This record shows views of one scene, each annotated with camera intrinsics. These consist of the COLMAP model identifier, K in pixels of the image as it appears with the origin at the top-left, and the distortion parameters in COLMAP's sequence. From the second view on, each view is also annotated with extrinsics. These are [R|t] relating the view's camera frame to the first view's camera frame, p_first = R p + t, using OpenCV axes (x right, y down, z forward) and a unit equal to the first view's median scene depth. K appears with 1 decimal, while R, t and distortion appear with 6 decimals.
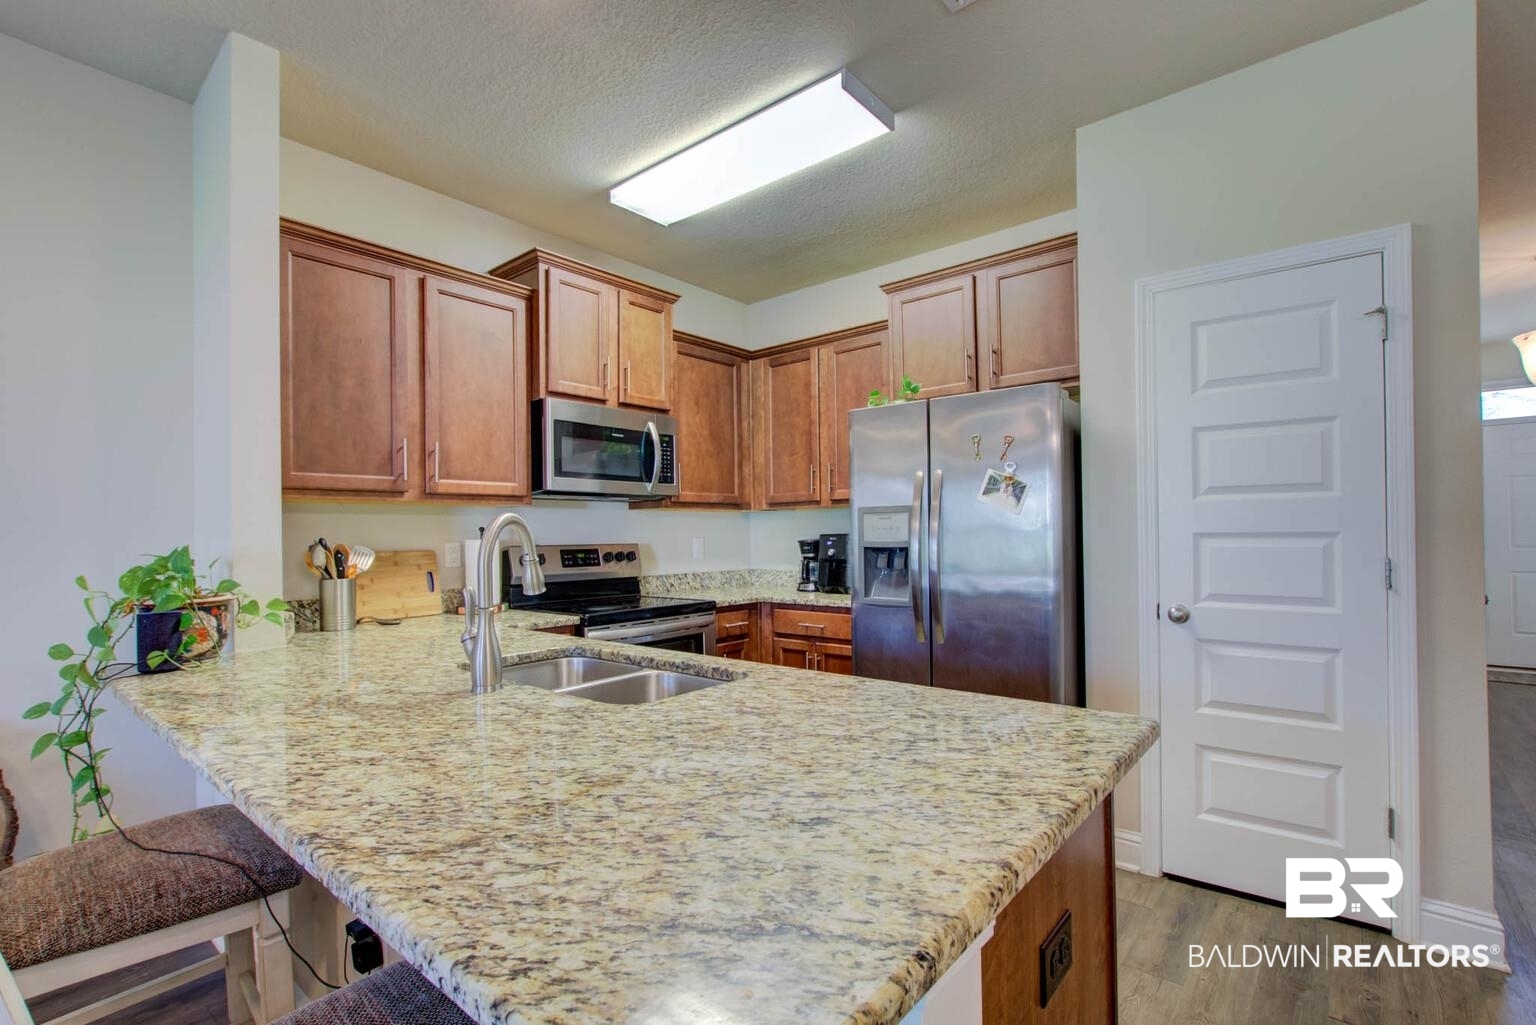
lens RADIAL K [[707.1, 0, 753.6], [0, 707.1, 520.5], [0, 0, 1]] dist [-0.011402, 0.000106]
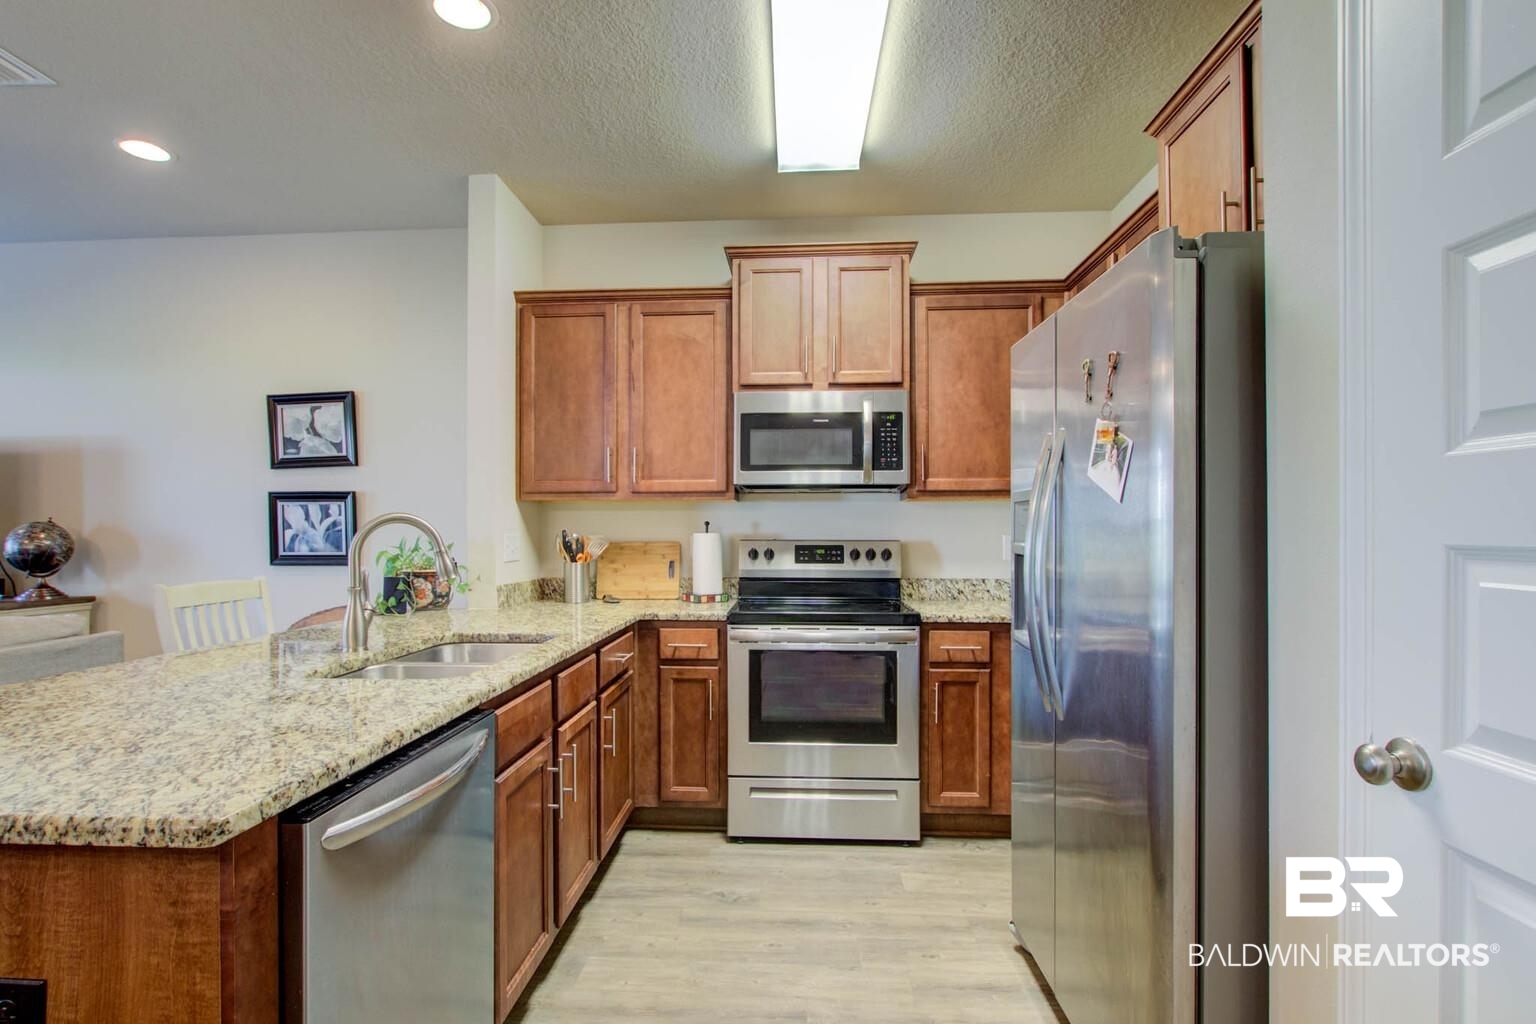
lens RADIAL K [[761.0, 0, 824.0], [0, 761.0, 520.1], [0, 0, 1]] dist [-0.003085, 0.000587]
pose [[0.596940, 0.001545, -0.802285, 0.552588], [0.008639, 0.999928, 0.008353, -0.000659], [0.802240, -0.011917, 0.596883, 0.385715]]
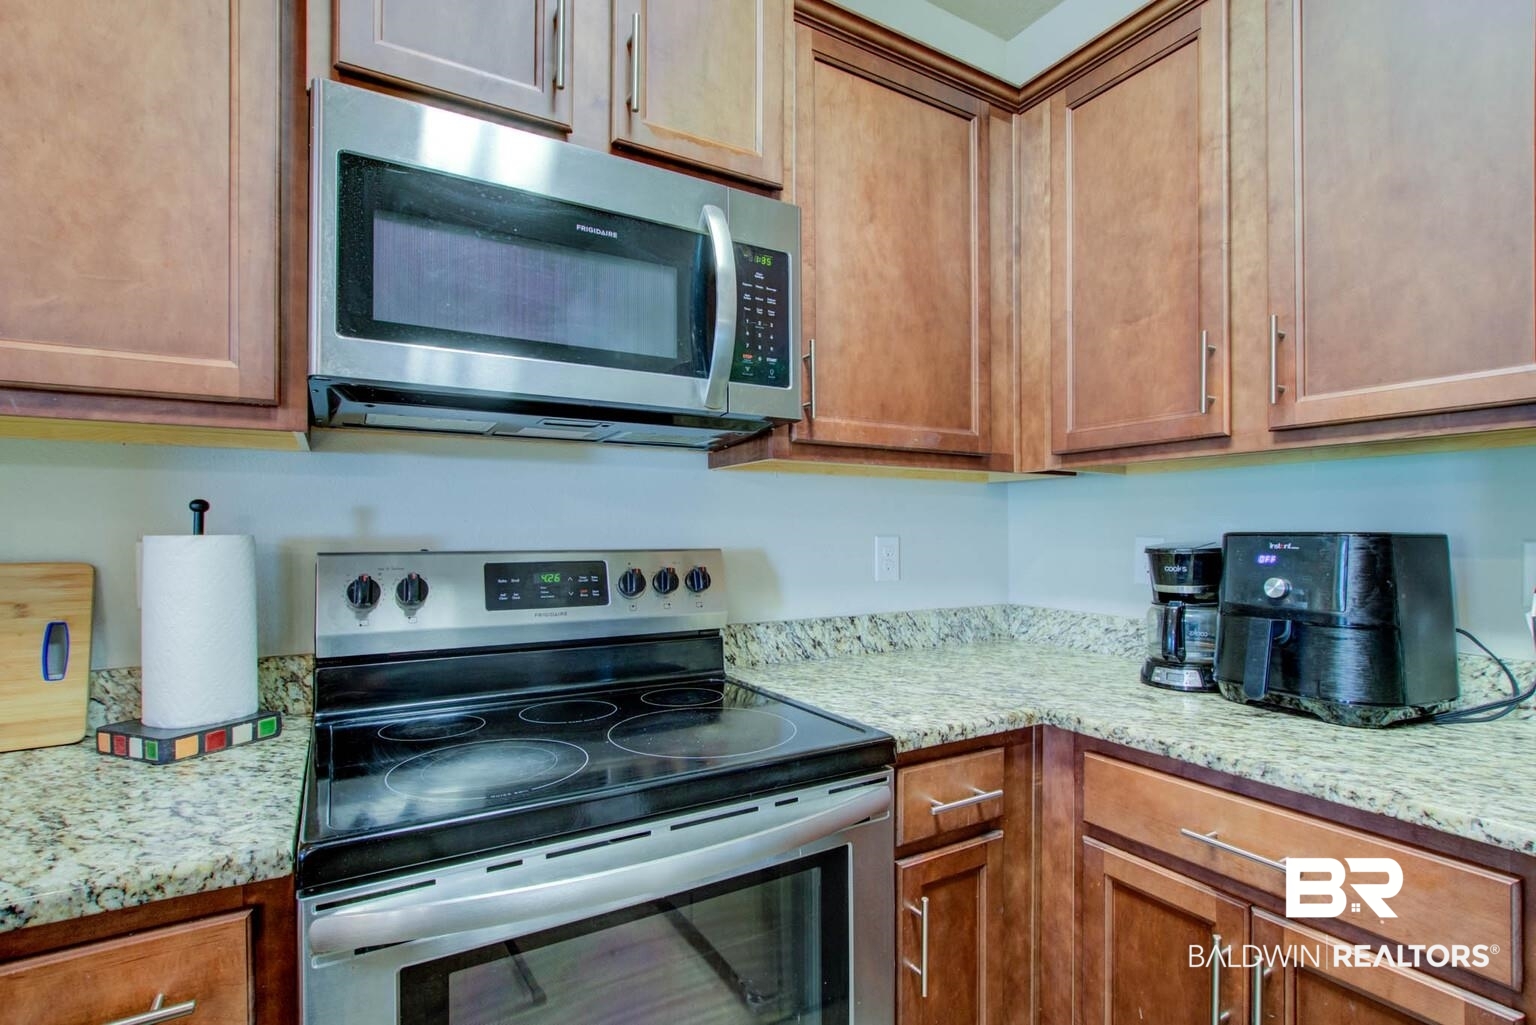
lens RADIAL K [[640.4, 0, 755.3], [0, 640.4, 529.9], [0, 0, 1]] dist [-0.010933, -0.000013]
pose [[0.931782, 0.012834, -0.362793, -0.008977], [-0.005125, 0.999740, 0.022202, 0.013641], [0.362983, -0.018828, 0.931605, 0.686153]]
